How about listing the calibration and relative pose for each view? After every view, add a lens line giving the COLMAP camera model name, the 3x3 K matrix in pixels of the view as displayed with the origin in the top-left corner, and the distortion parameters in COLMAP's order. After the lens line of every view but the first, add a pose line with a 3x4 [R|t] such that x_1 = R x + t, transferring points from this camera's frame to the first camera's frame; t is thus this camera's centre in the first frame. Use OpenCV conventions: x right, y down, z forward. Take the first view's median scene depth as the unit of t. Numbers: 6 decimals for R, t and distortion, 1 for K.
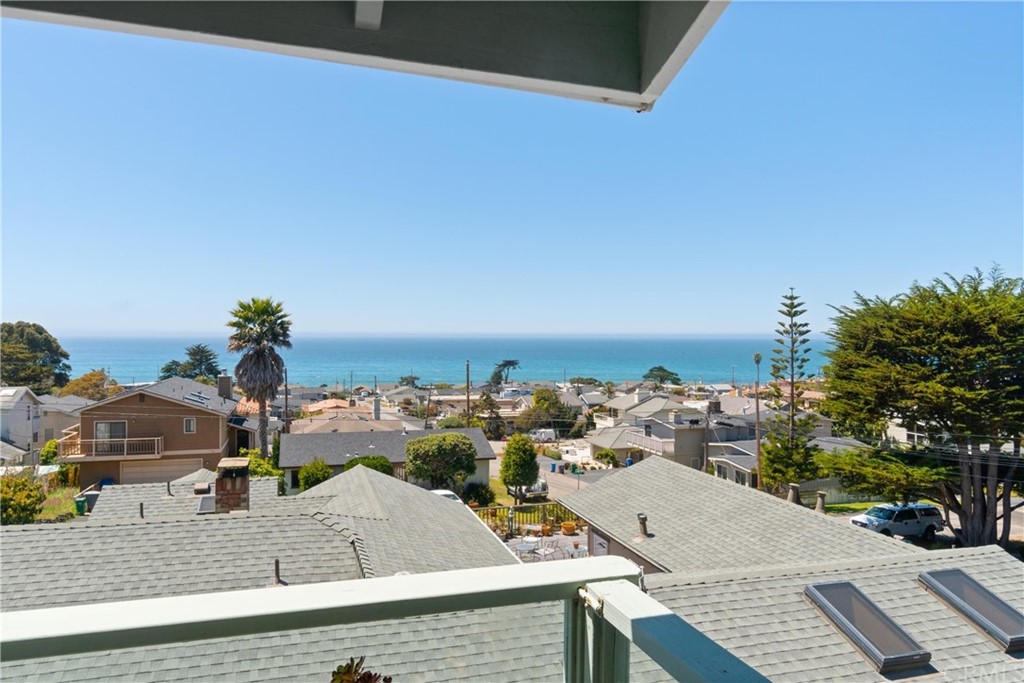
lens RADIAL K [[688.8, 0, 511.6], [0, 688.8, 343.3], [0, 0, 1]] dist [-0.001184, -0.003256]
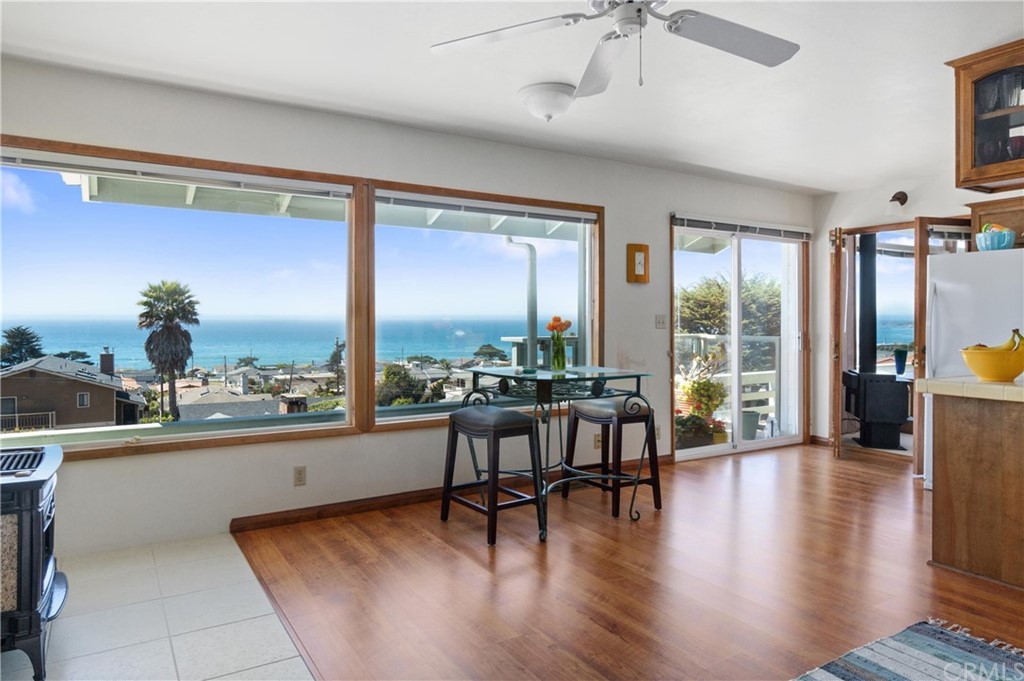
lens RADIAL K [[652.1, 0, 502.2], [0, 652.1, 339.9], [0, 0, 1]] dist [0.024503, -0.001533]
pose [[0.971469, -0.010801, 0.236919, -0.049086], [0.005255, 0.999697, 0.024028, 0.004141], [-0.237107, -0.022097, 0.971232, -0.074878]]
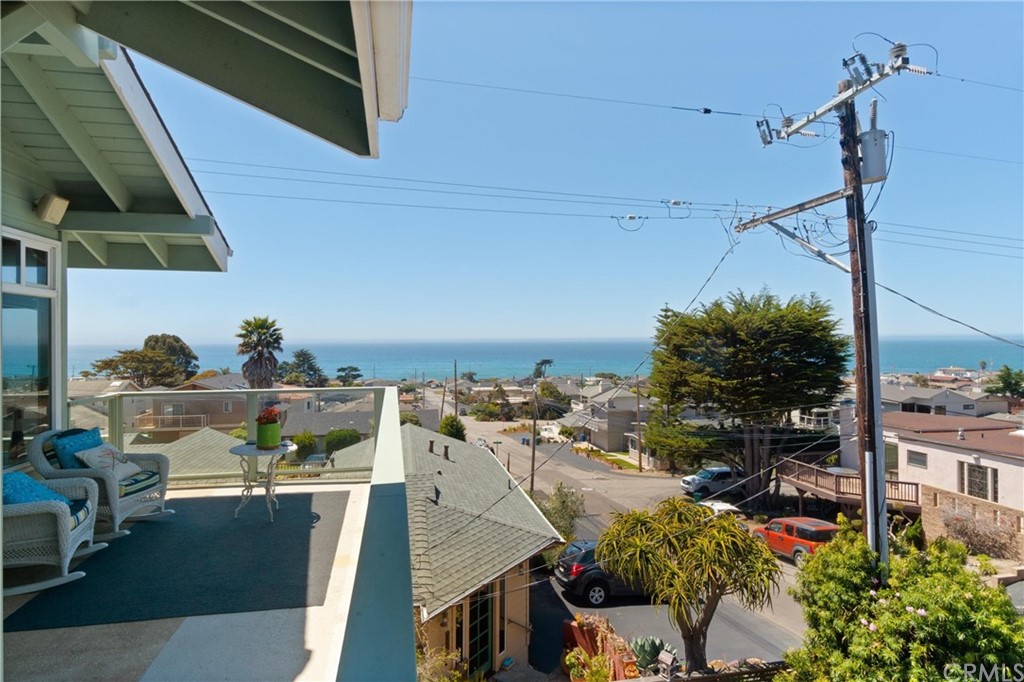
lens RADIAL K [[541.9, 0, 507.8], [0, 541.9, 343.5], [0, 0, 1]] dist [0.006938, 0.000117]
pose [[0.994504, -0.008847, -0.104321, 0.132172], [0.008299, 0.999949, -0.005685, -0.000161], [0.104366, 0.004788, 0.994527, -0.031845]]
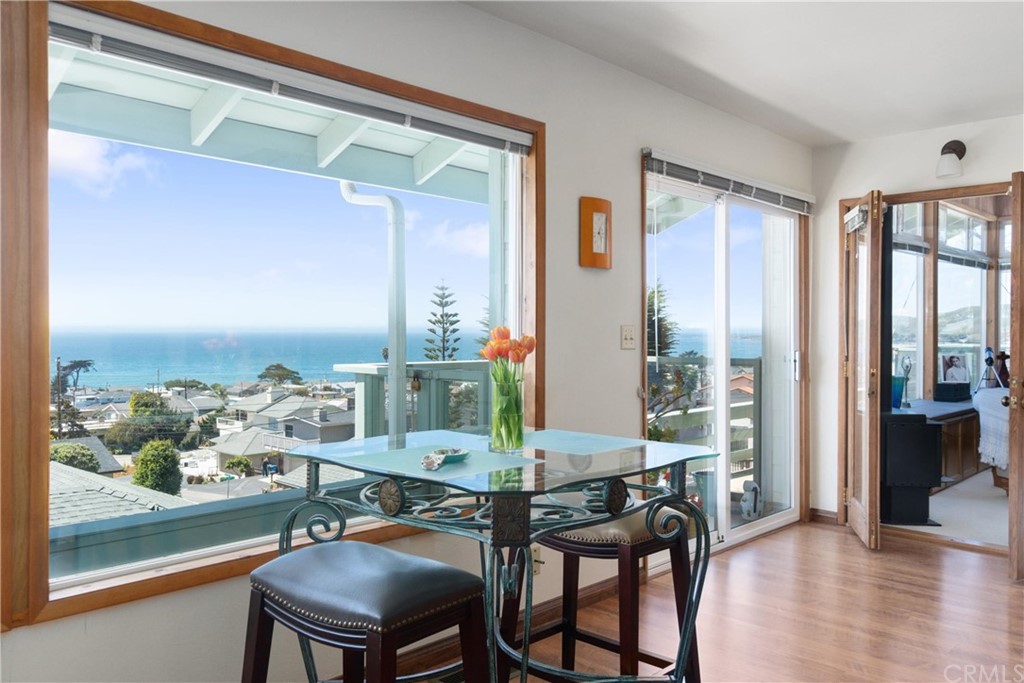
lens RADIAL K [[788.7, 0, 495.9], [0, 788.7, 333.3], [0, 0, 1]] dist [0.051217, -0.004058]
pose [[0.883224, -0.003280, 0.468939, -0.045073], [0.006094, 0.999971, -0.004483, 0.003828], [-0.468911, 0.006817, 0.883219, -0.043956]]
